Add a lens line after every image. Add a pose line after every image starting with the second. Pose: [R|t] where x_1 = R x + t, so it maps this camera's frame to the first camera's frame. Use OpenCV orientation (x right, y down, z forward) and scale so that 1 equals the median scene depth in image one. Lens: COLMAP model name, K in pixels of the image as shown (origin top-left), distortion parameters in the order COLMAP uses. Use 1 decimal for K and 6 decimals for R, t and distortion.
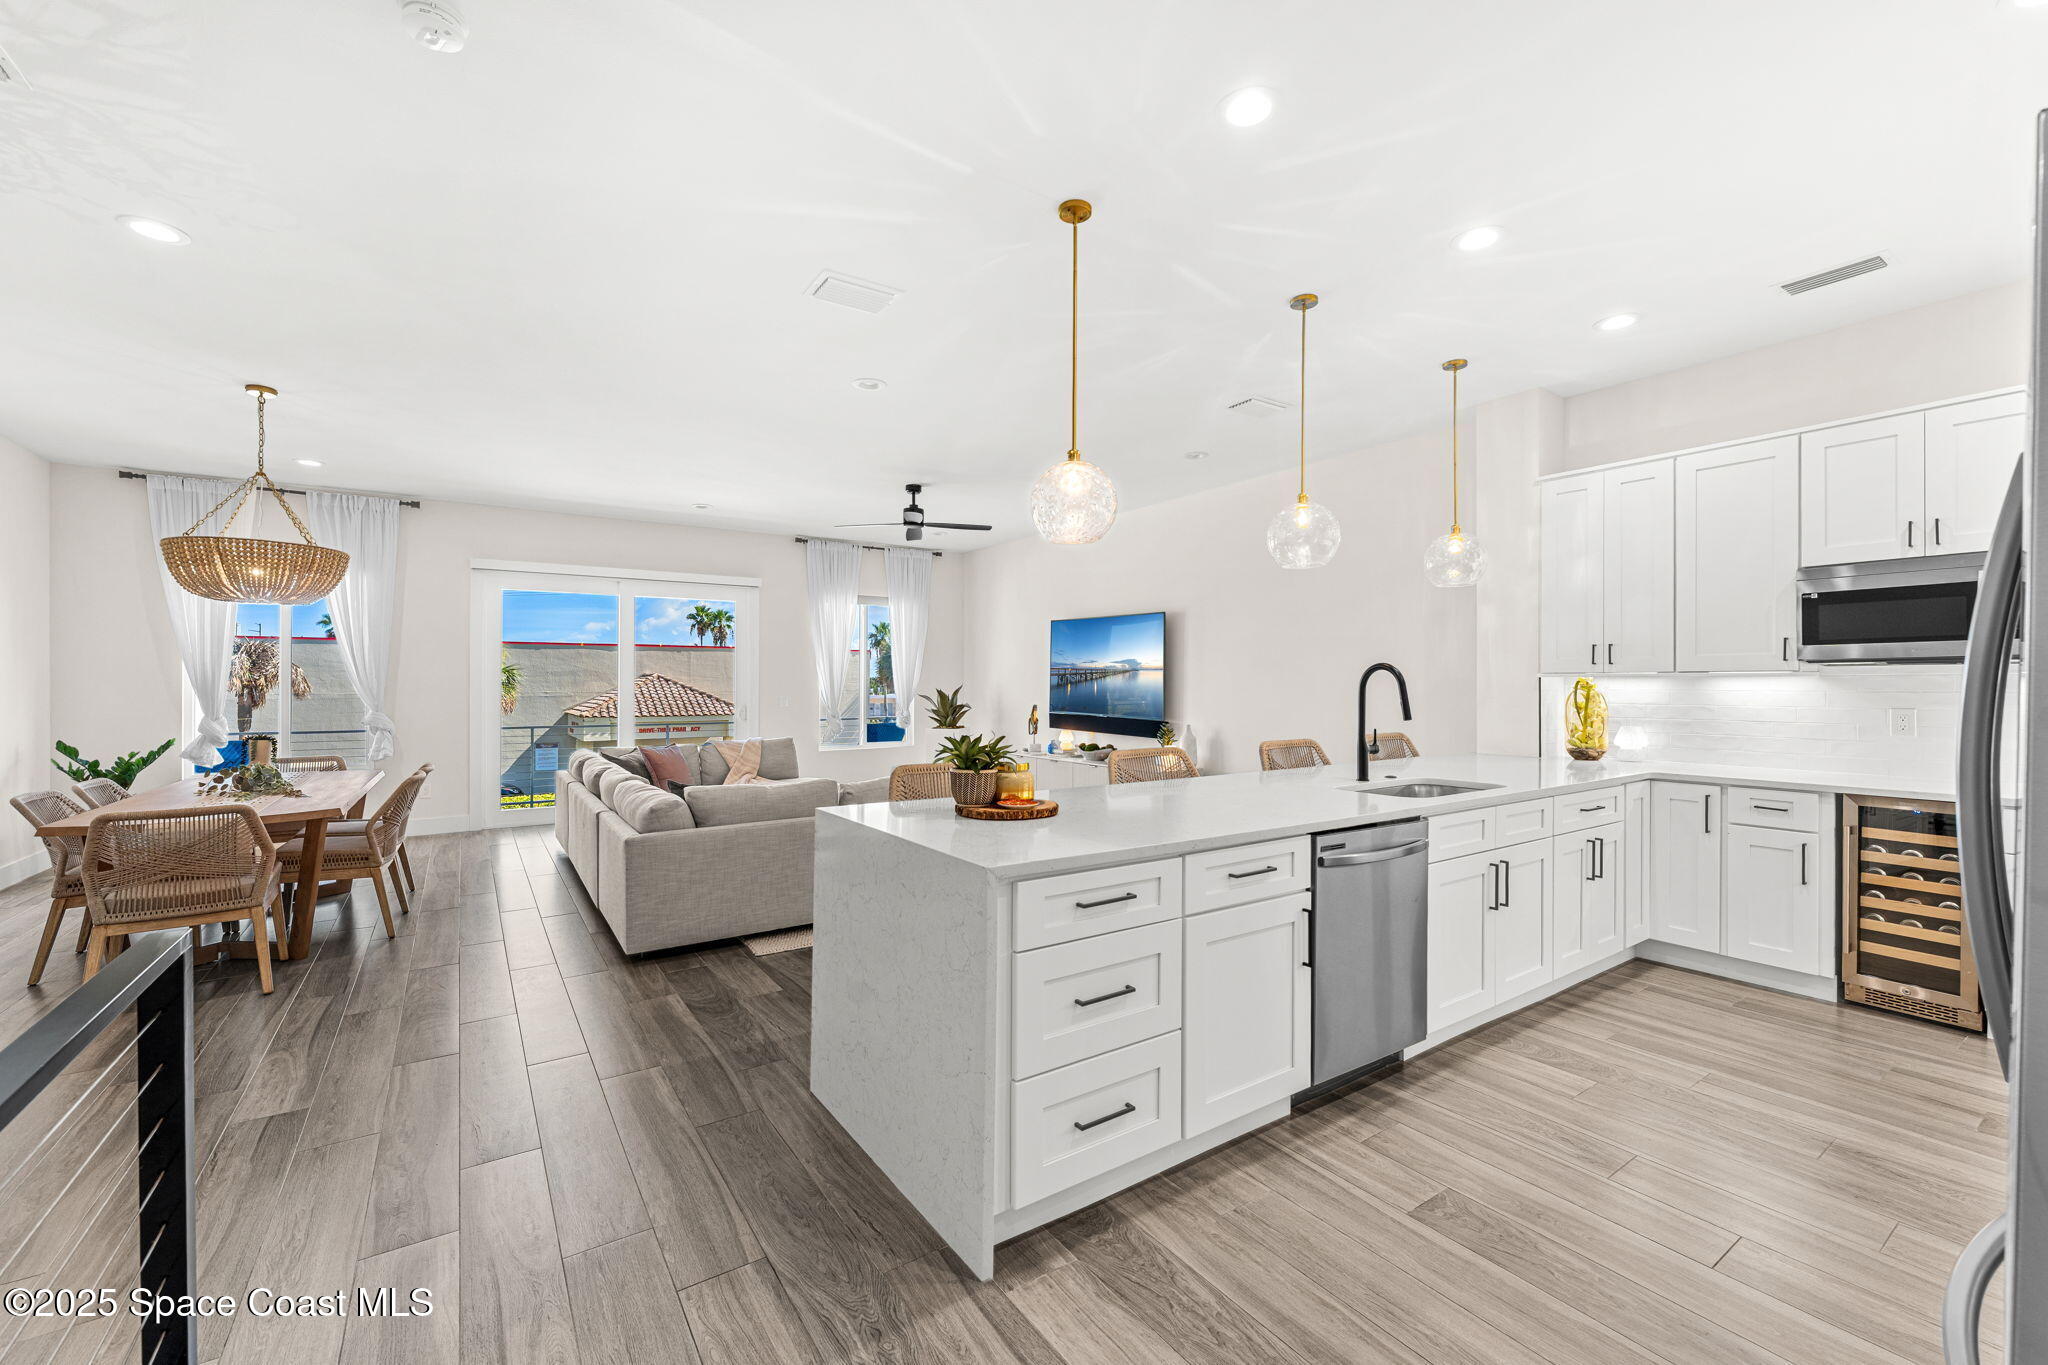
lens RADIAL K [[840.7, 0, 1023.2], [0, 840.7, 684.2], [0, 0, 1]] dist [0.002028, -0.000126]
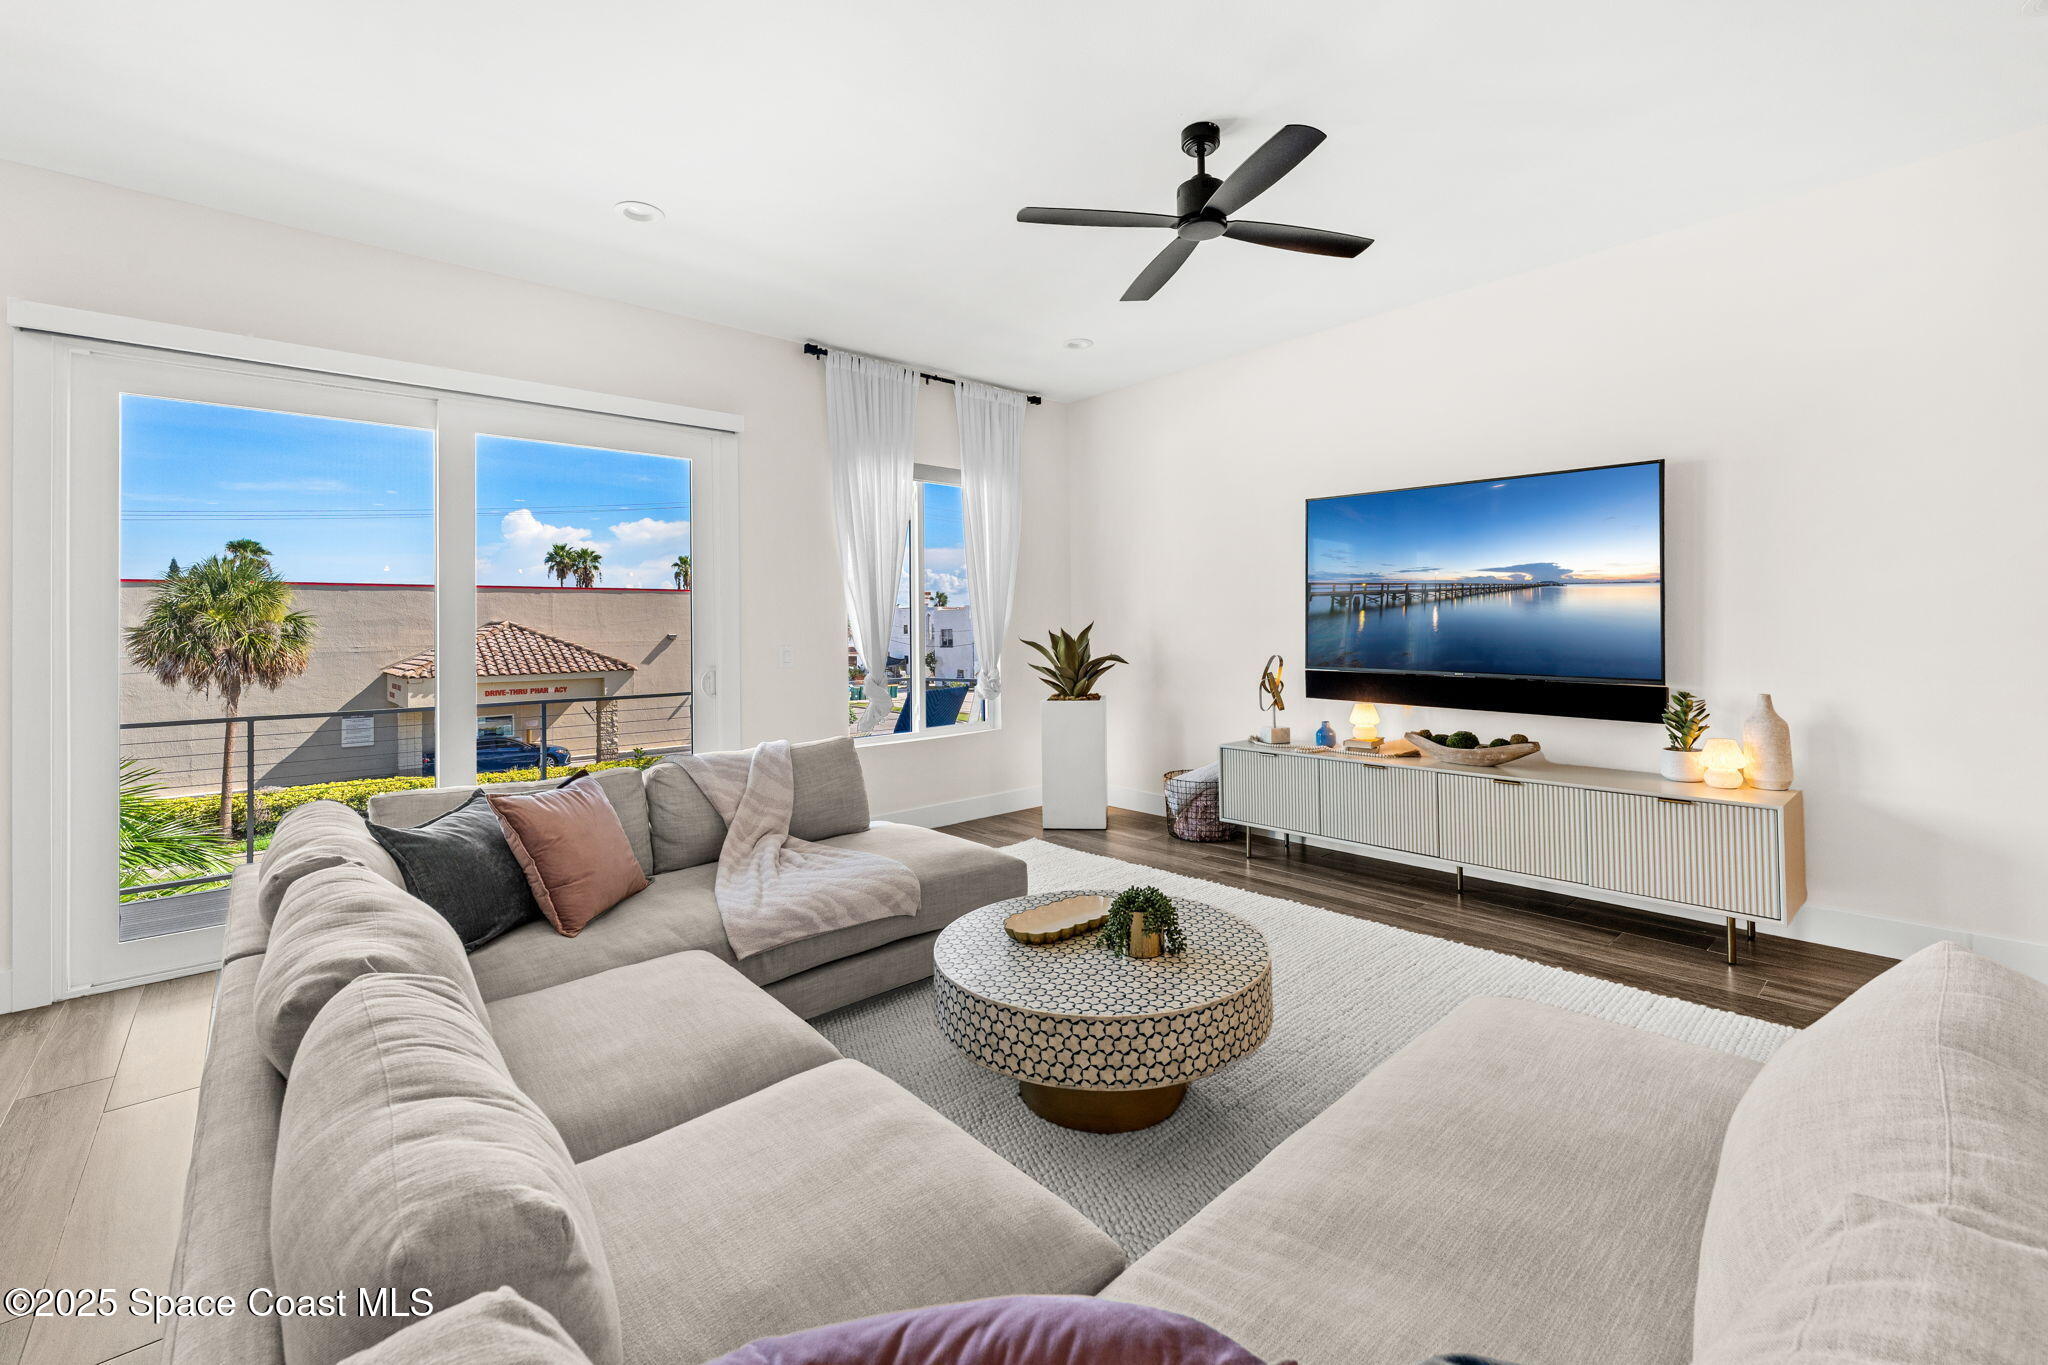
lens RADIAL K [[840.7, 0, 1014.3], [0, 840.7, 615.3], [0, 0, 1]] dist [0.002028, -0.000126]
pose [[0.990914, -0.009383, 0.134168, -0.251989], [0.011829, 0.999778, -0.017440, 0.007020], [-0.133974, 0.018869, 0.990805, 0.548476]]
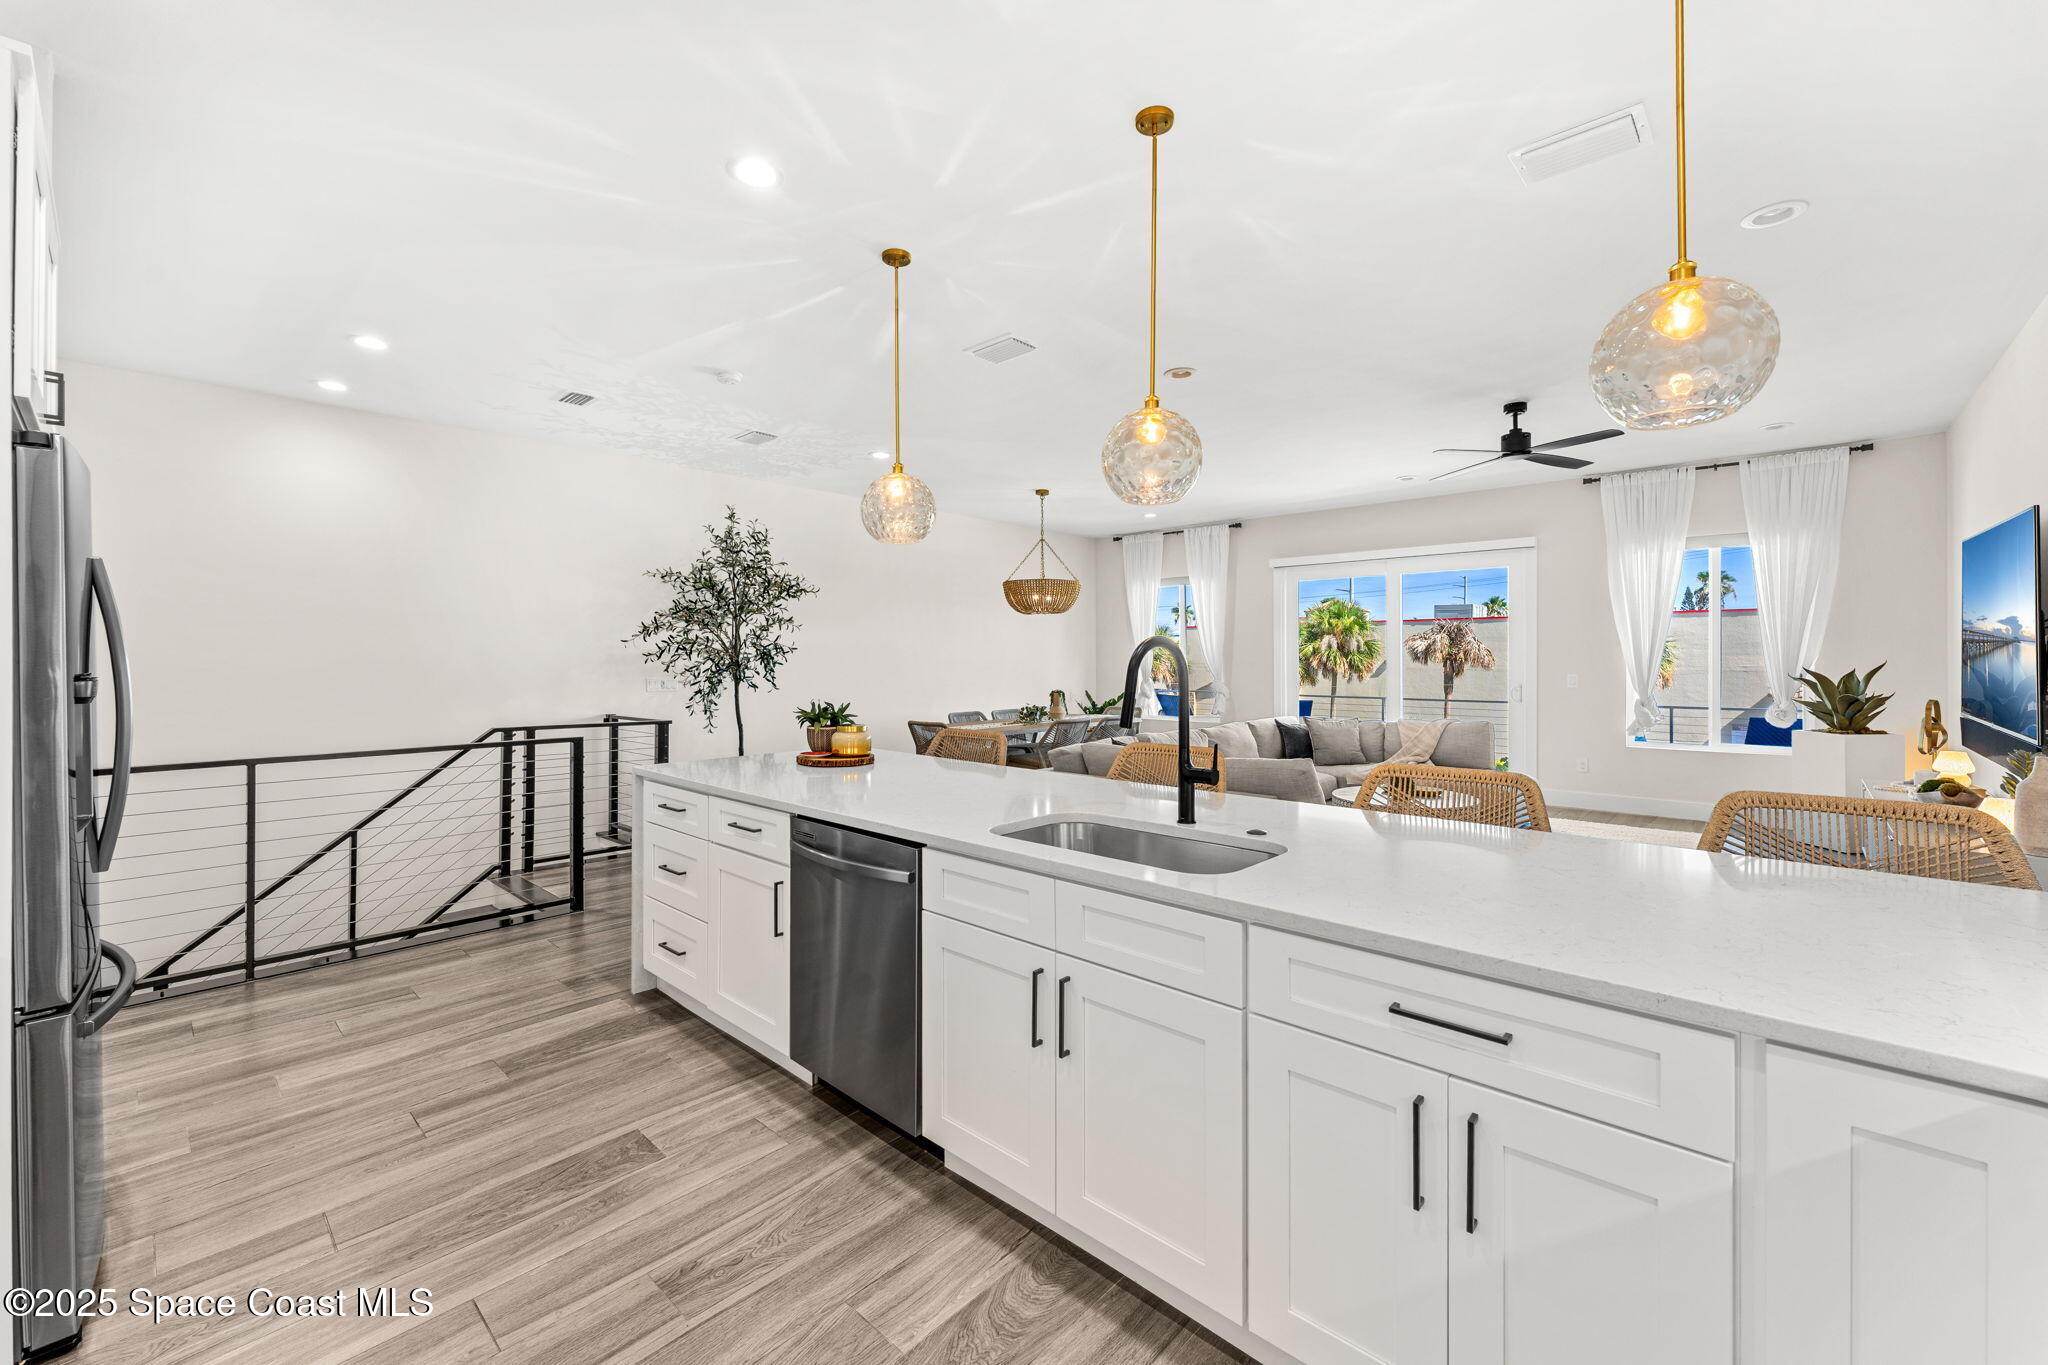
lens RADIAL K [[840.7, 0, 1028.0], [0, 840.7, 662.5], [0, 0, 1]] dist [0.002028, -0.000126]
pose [[0.217306, 0.006966, -0.976079, 0.475151], [0.000742, 0.999973, 0.007301, -0.005030], [0.976103, -0.002310, 0.217295, 0.357727]]
